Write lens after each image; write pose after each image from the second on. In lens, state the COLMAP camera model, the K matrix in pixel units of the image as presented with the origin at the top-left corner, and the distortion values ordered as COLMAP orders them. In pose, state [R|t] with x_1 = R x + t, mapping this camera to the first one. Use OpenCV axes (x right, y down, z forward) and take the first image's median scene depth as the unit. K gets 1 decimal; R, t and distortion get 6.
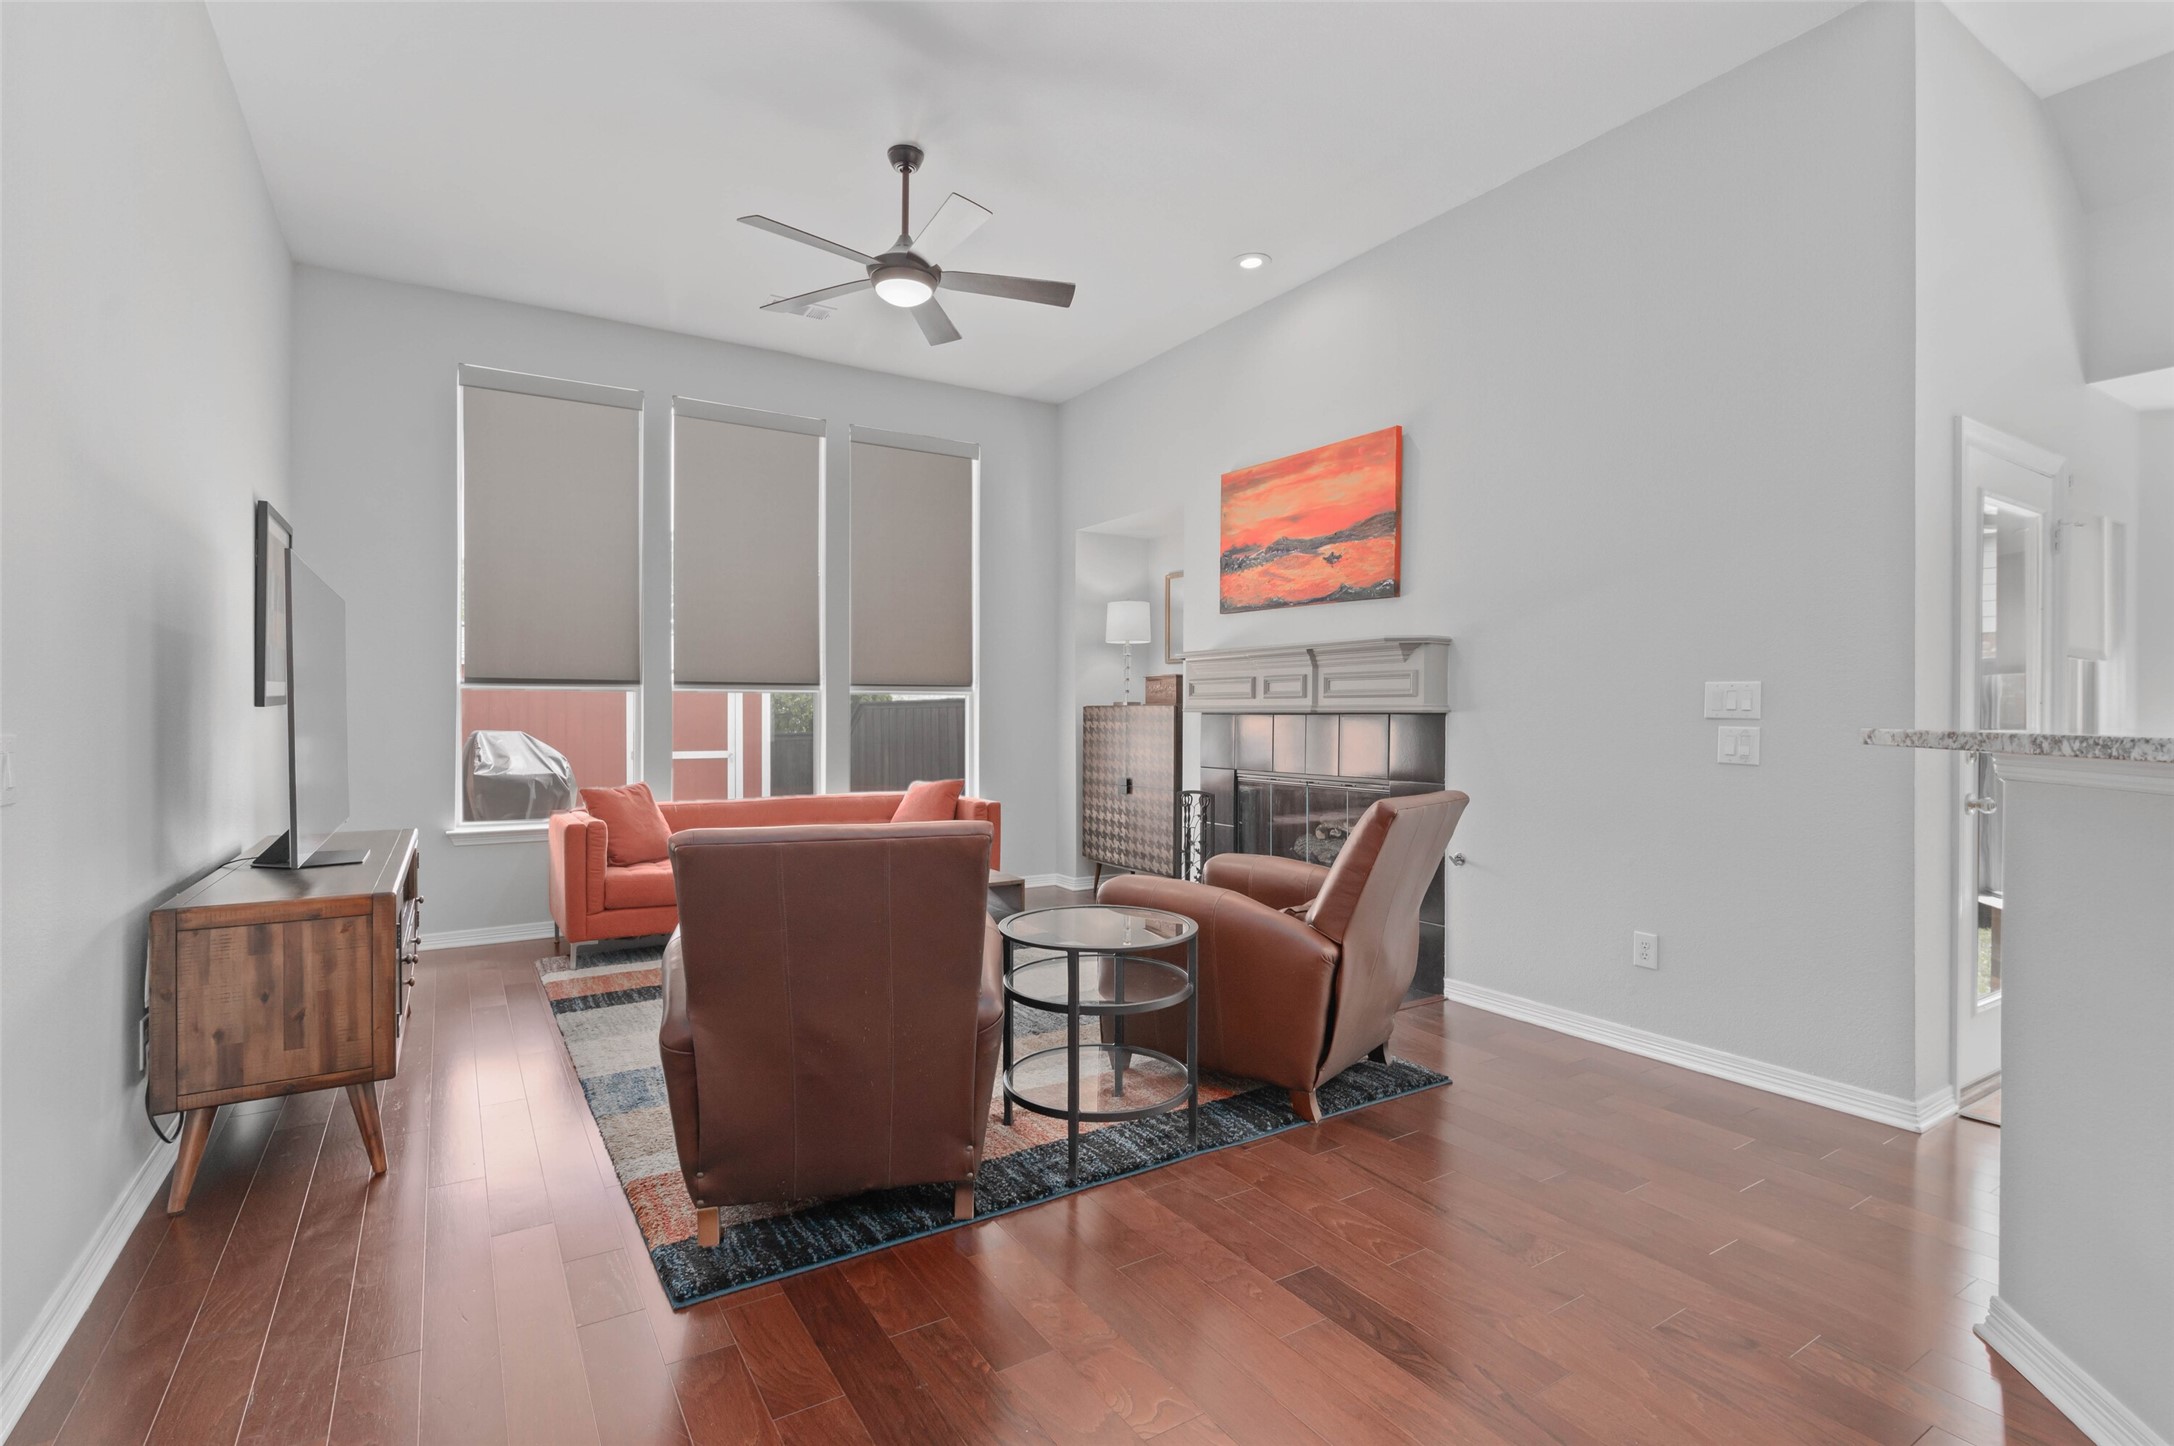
lens RADIAL K [[1023.7, 0, 1079.1], [0, 1023.7, 718.3], [0, 0, 1]] dist [-0.008630, 0.001190]
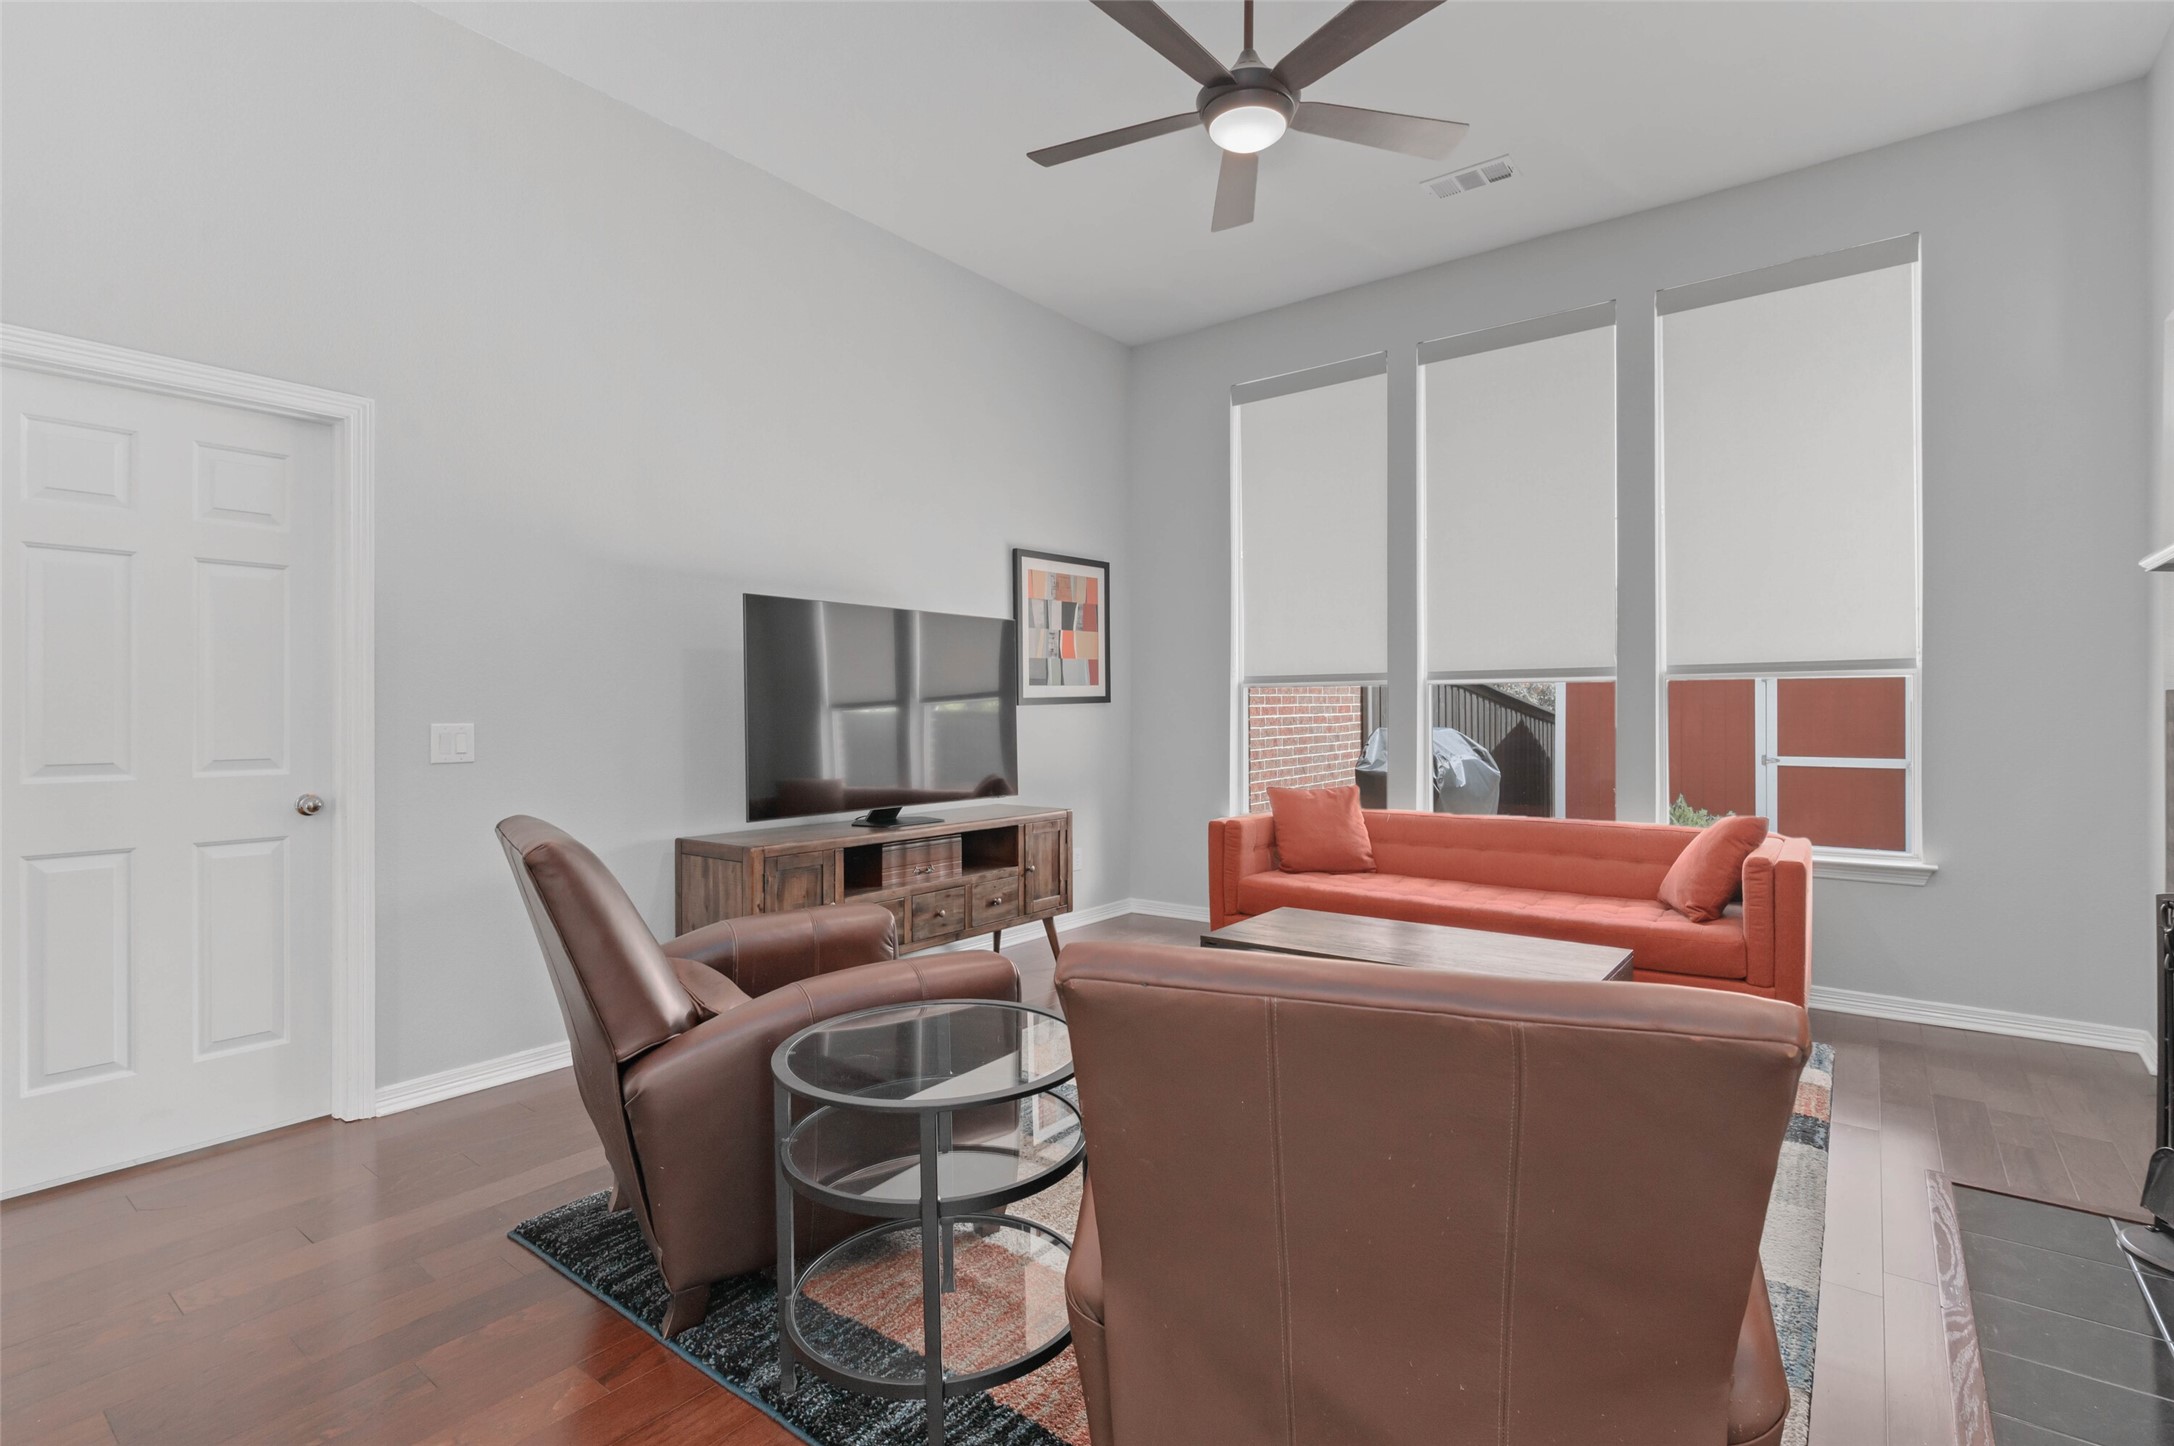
lens RADIAL K [[1023.7, 0, 1084.0], [0, 1023.7, 707.6], [0, 0, 1]] dist [-0.008630, 0.001190]
pose [[0.333585, -0.006586, -0.942697, 0.714101], [0.000122, 0.999976, -0.006943, 0.000655], [0.942720, 0.002201, 0.333578, 0.981164]]
